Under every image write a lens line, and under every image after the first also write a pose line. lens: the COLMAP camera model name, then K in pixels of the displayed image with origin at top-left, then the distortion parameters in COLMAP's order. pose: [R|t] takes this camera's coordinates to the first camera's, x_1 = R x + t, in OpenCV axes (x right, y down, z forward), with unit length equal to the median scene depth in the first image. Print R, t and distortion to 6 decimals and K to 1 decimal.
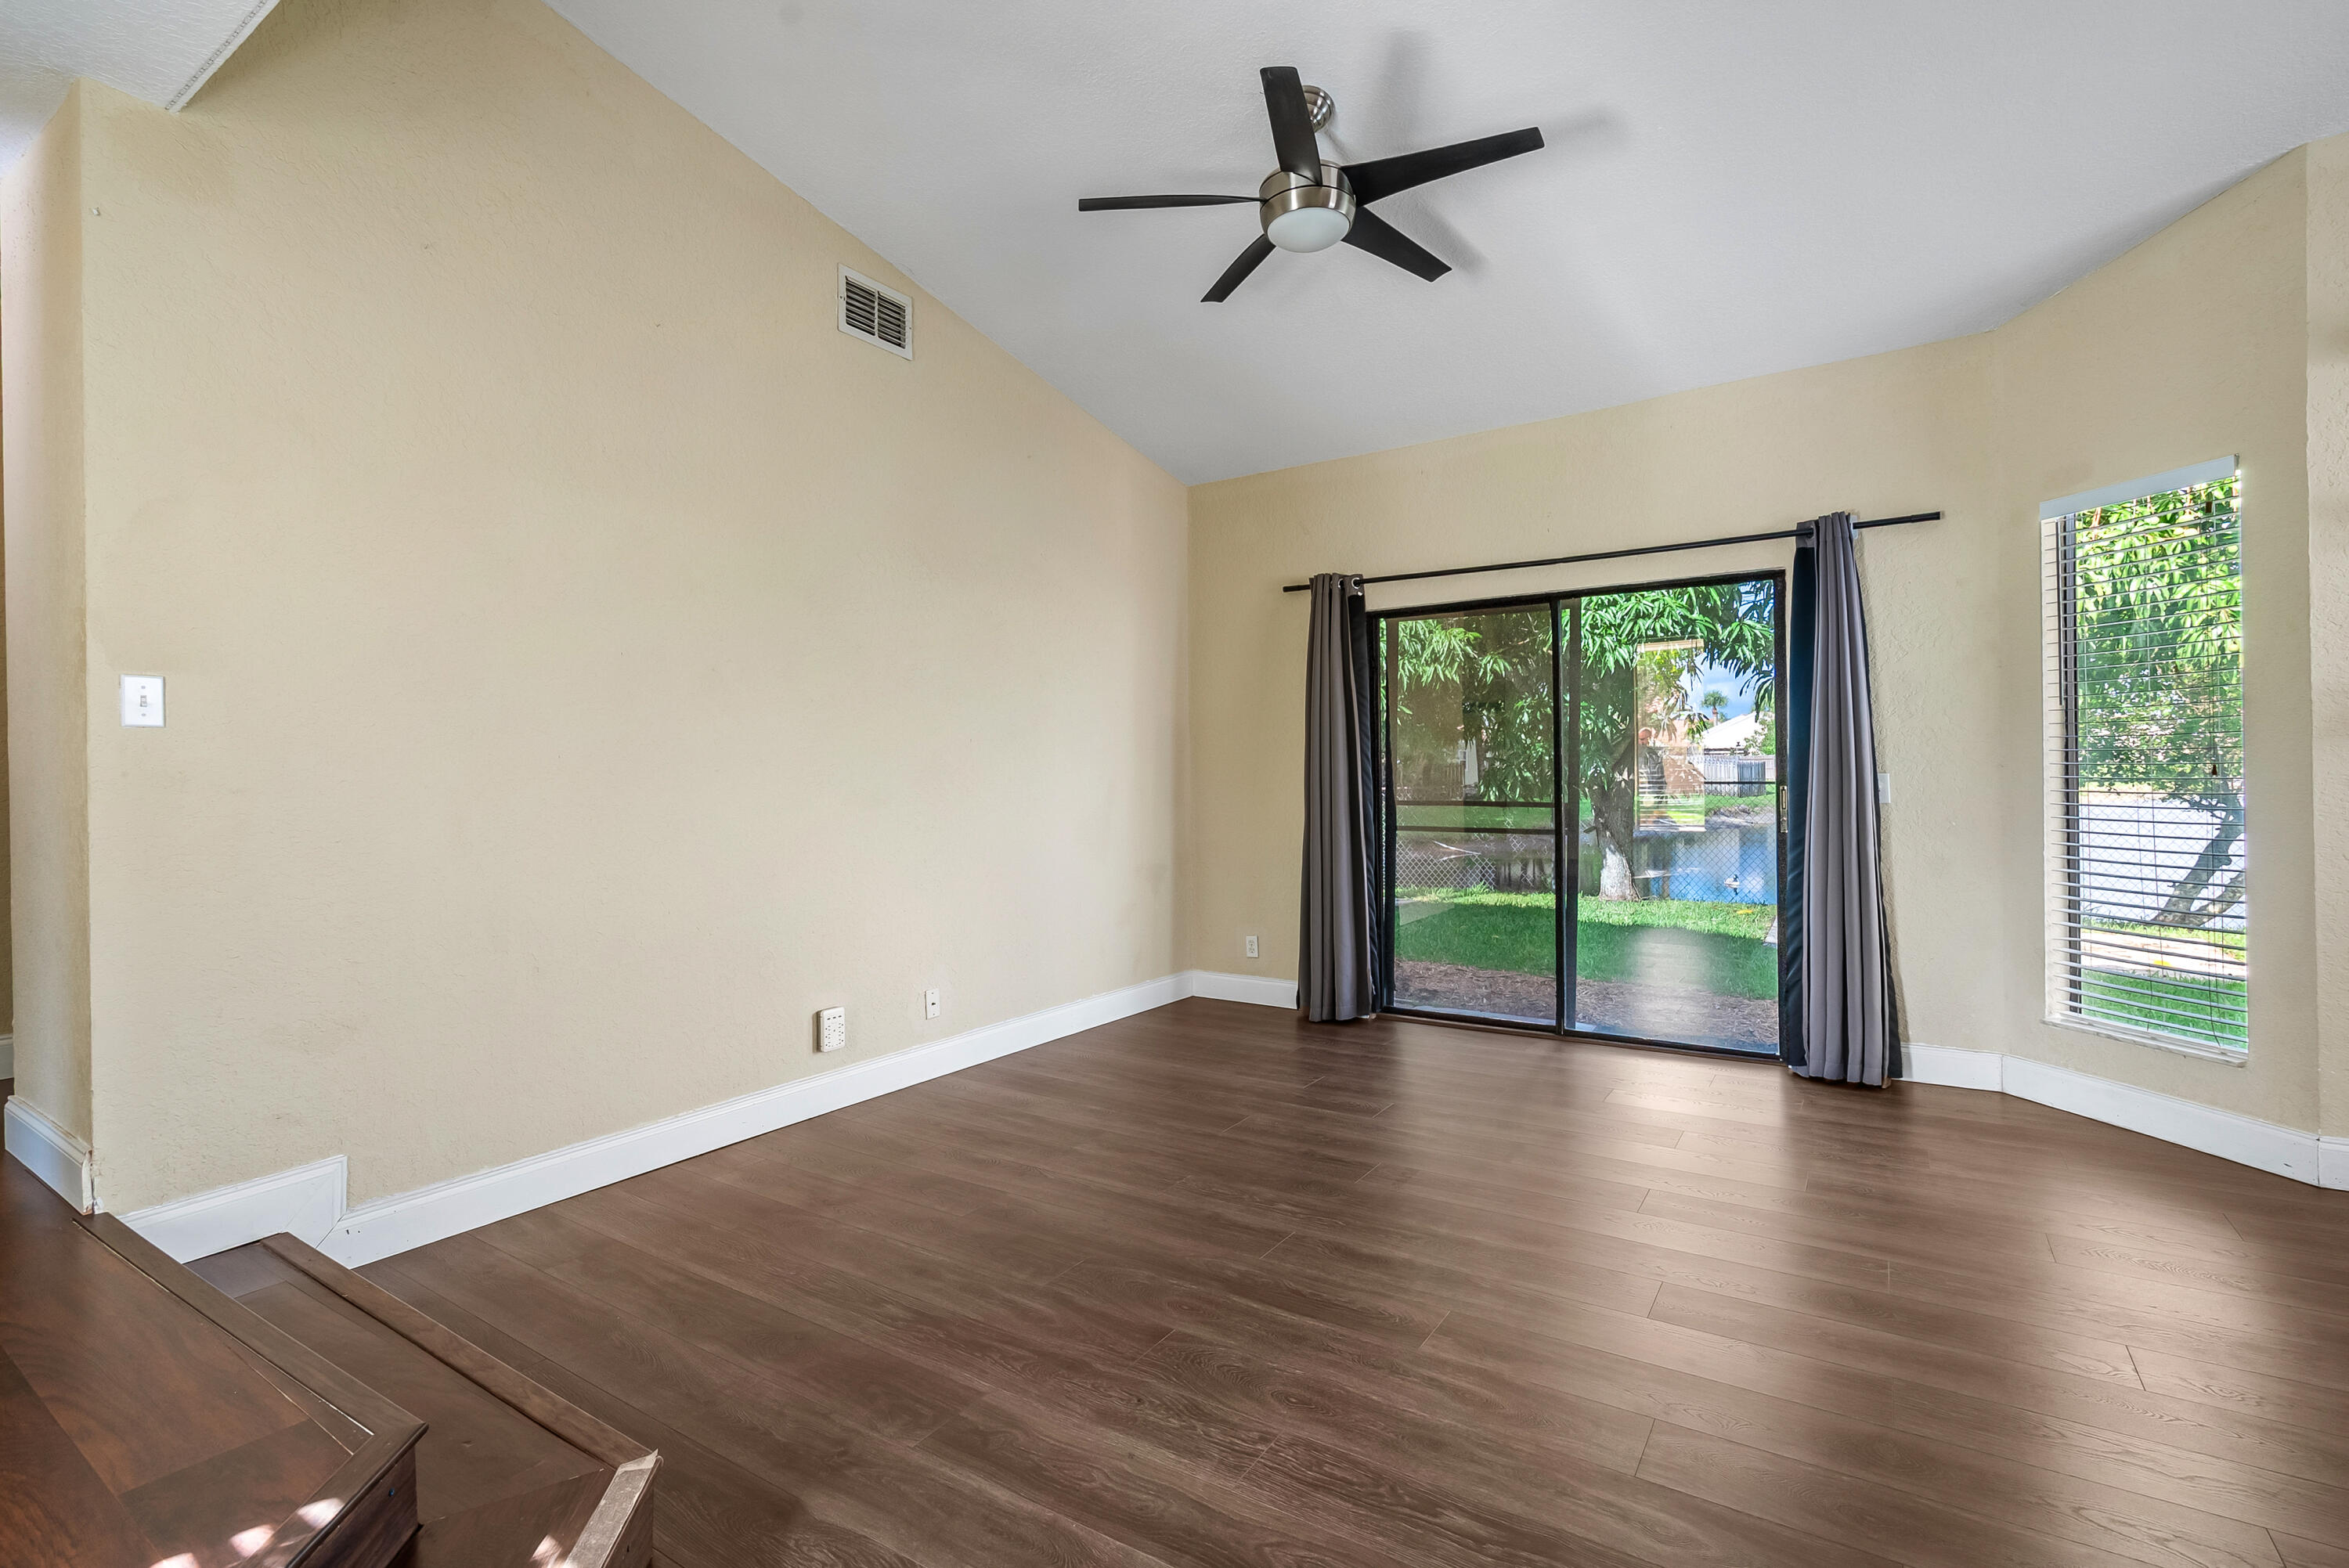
lens RADIAL K [[1076.8, 0, 1188.7], [0, 1076.8, 777.1], [0, 0, 1]] dist [-0.007171, -0.000161]
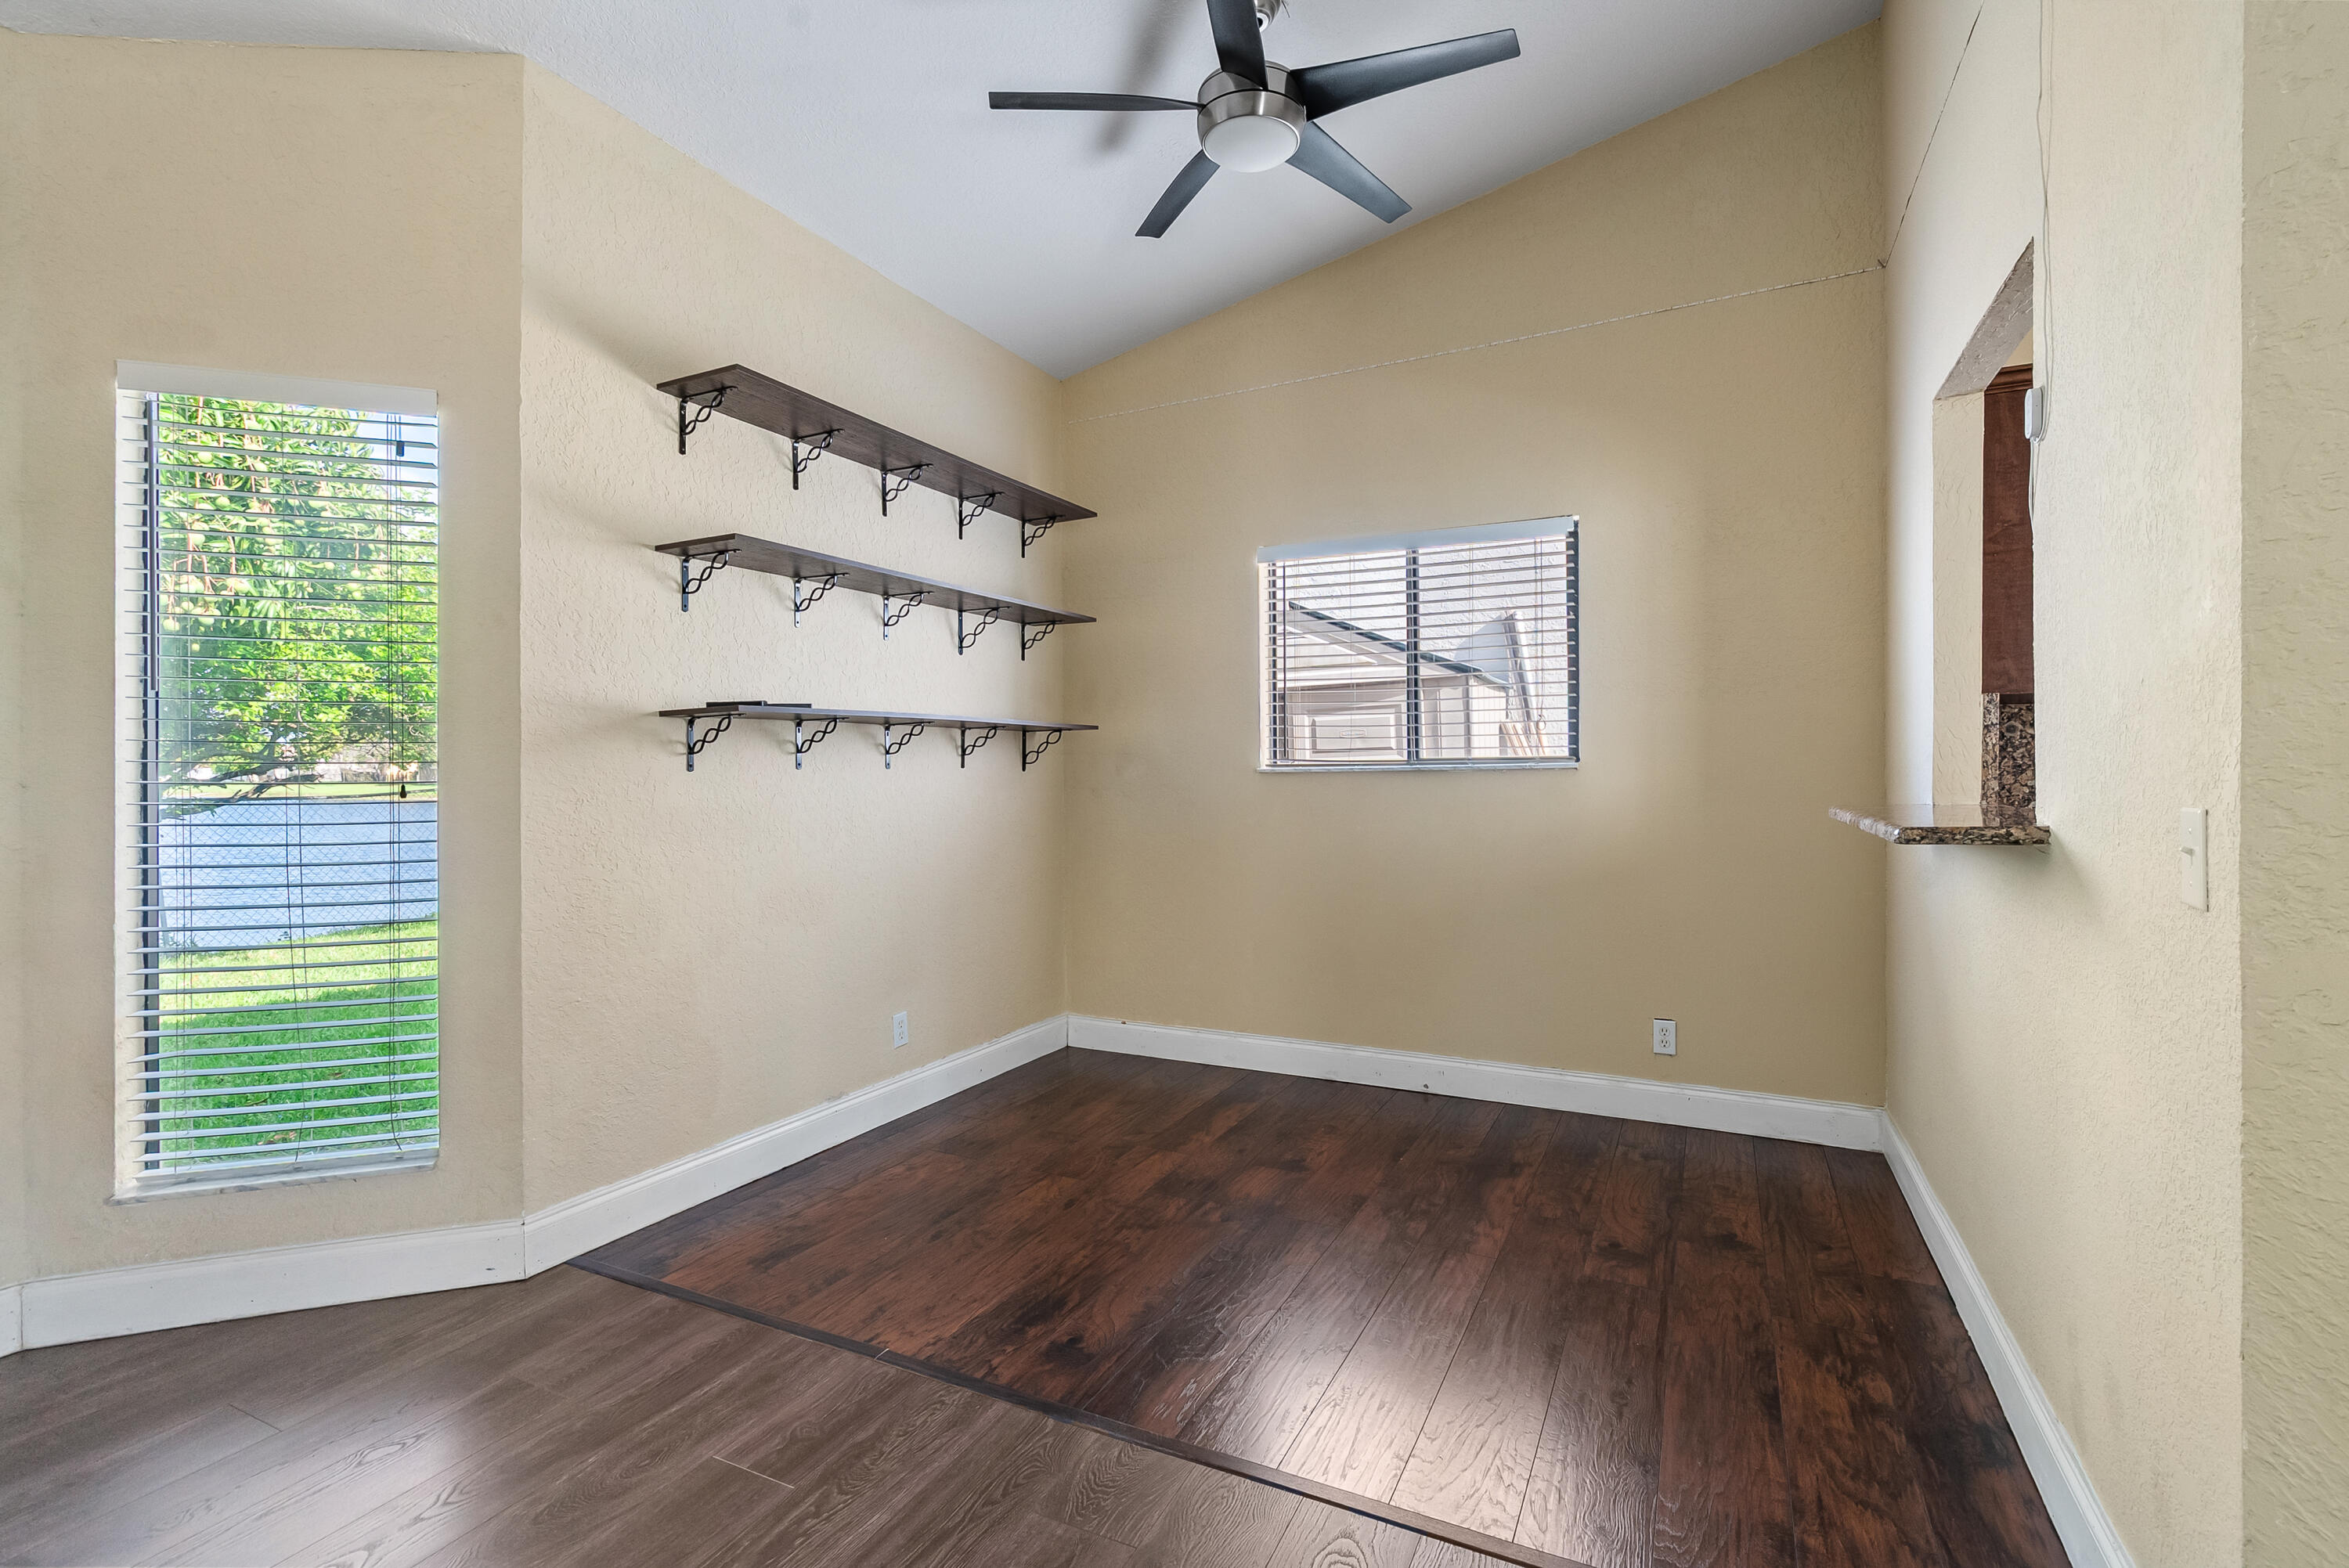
lens RADIAL K [[1076.8, 0, 1174.4], [0, 1076.8, 766.5], [0, 0, 1]] dist [-0.007171, -0.000161]
pose [[-0.122092, 0.021335, 0.992289, 0.095382], [0.013156, 0.999716, -0.019876, -0.000657], [-0.992432, 0.010628, -0.122338, 0.396734]]
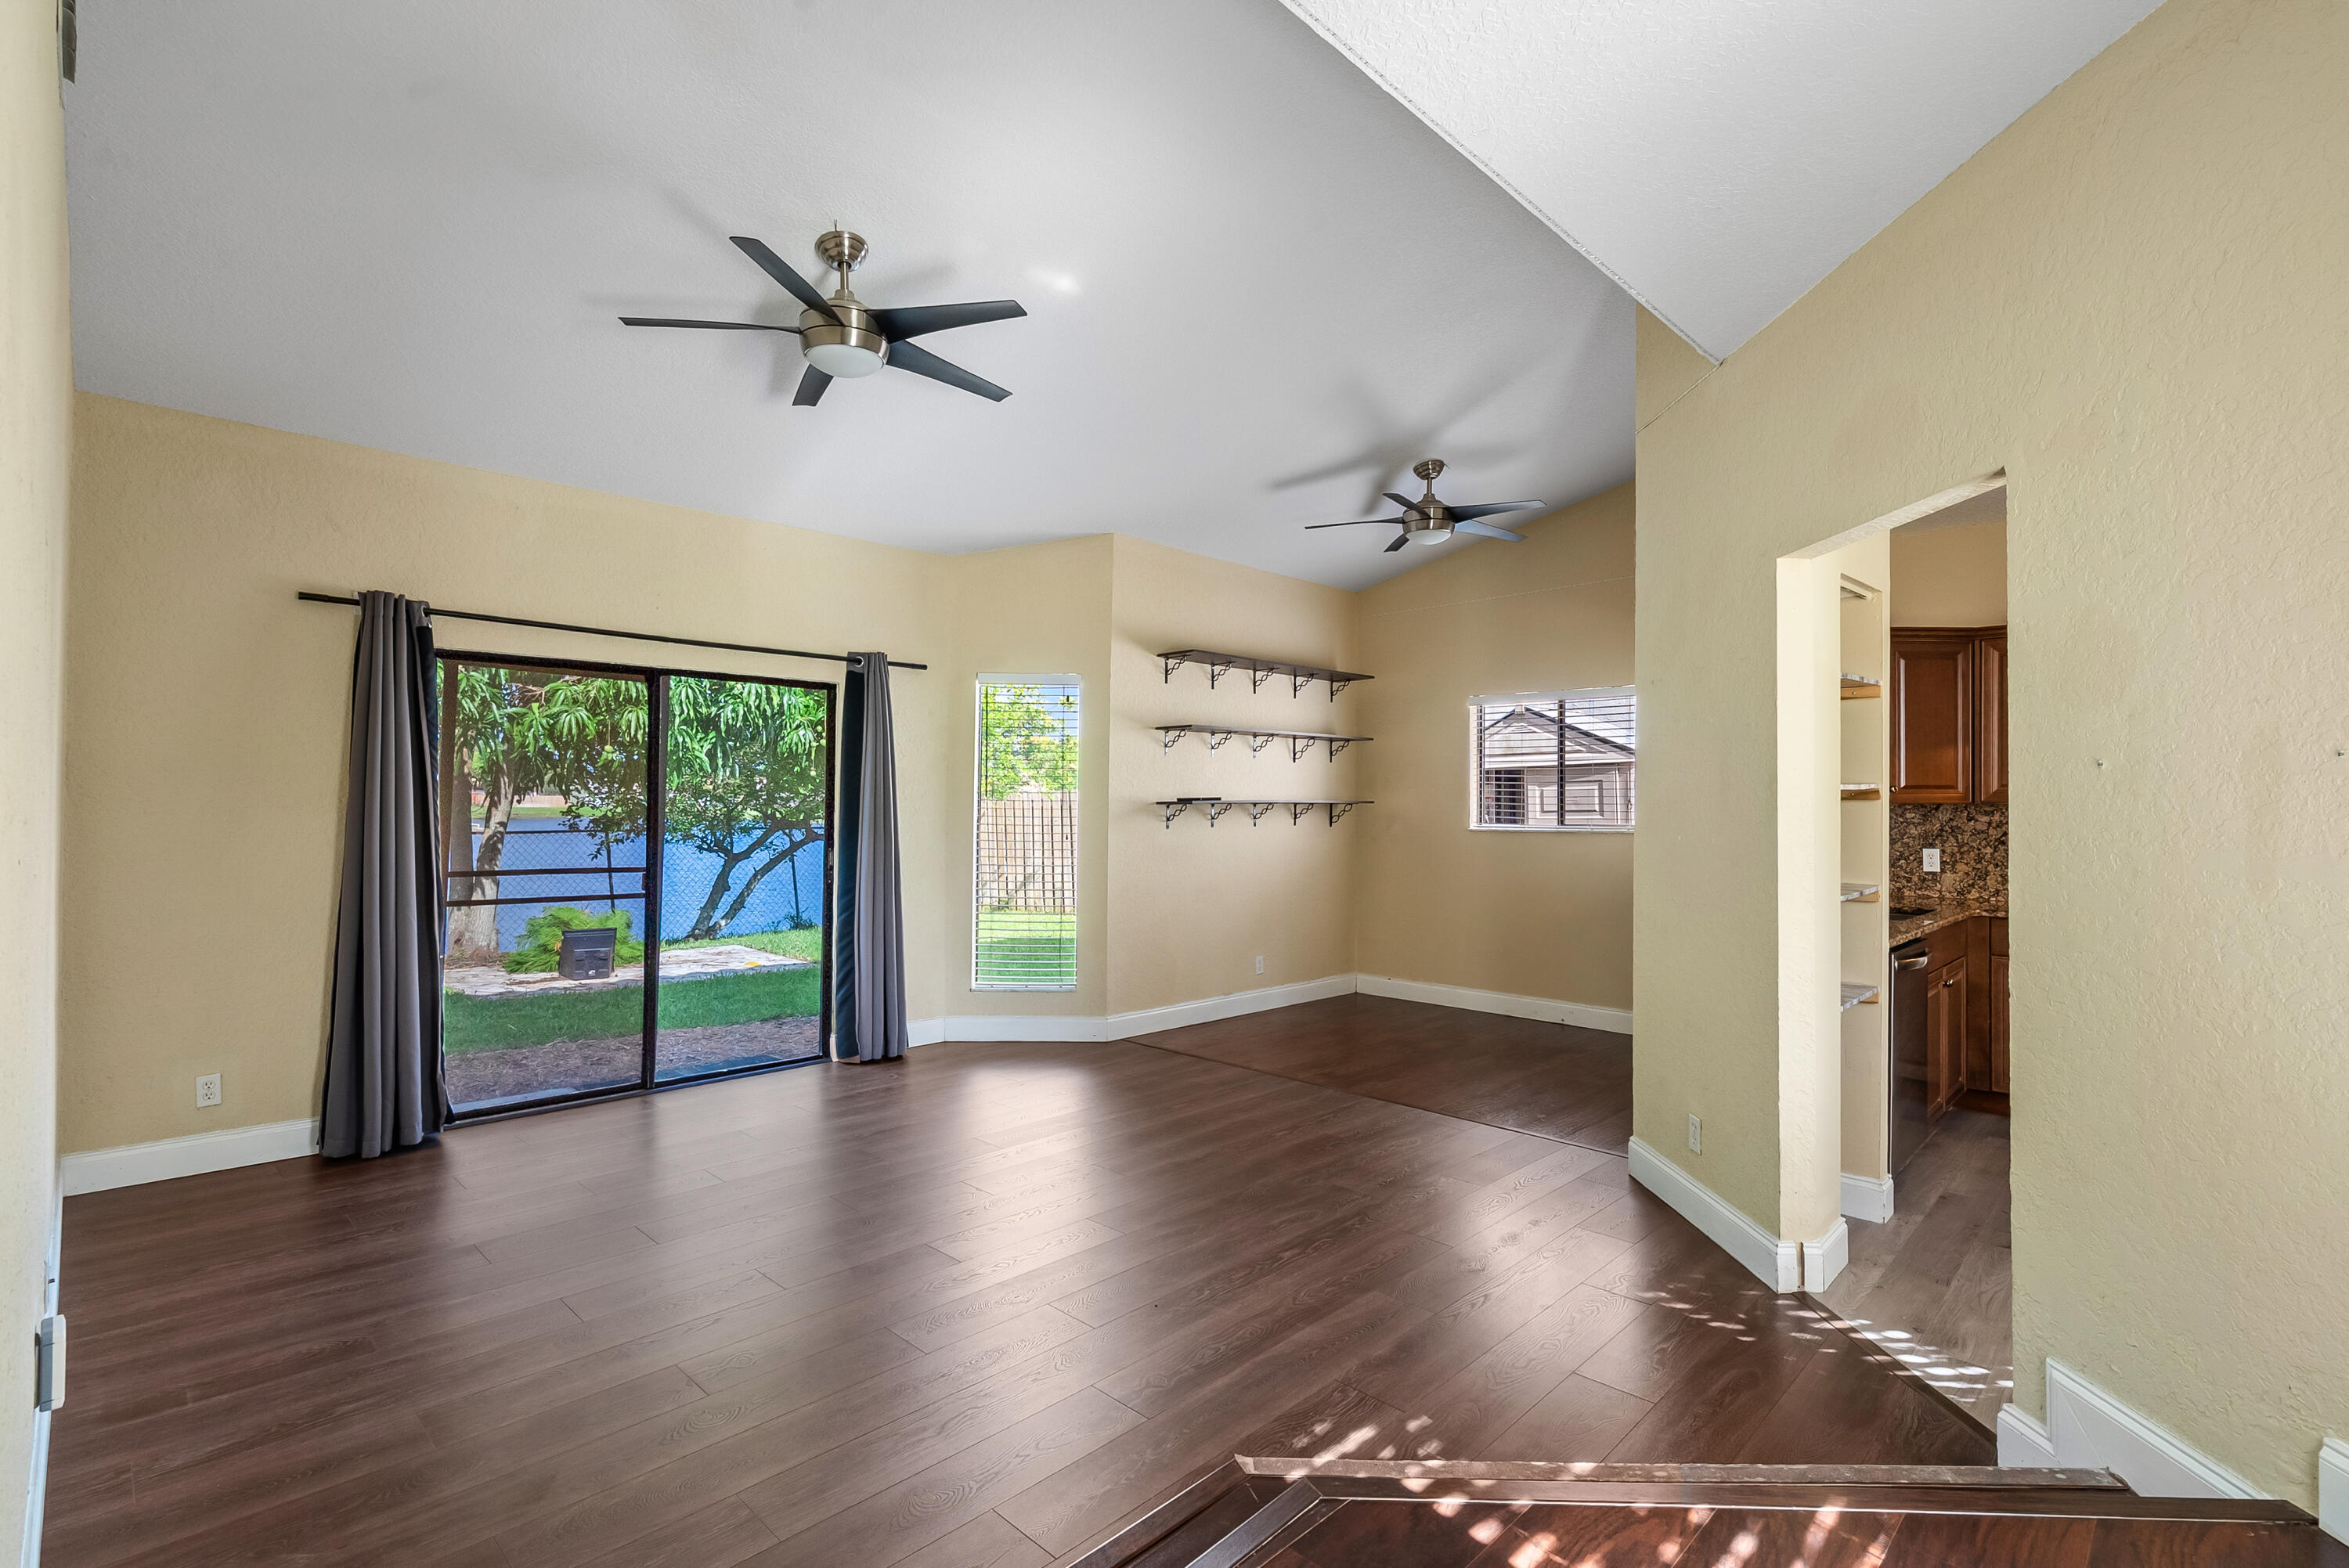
lens RADIAL K [[1076.8, 0, 1177.7], [0, 1076.8, 799.6], [0, 0, 1]] dist [-0.007171, -0.000161]
pose [[0.196062, 0.021934, 0.980346, -0.634369], [-0.005164, 0.999759, -0.021335, -0.024228], [-0.980578, -0.000879, 0.196128, 0.314485]]
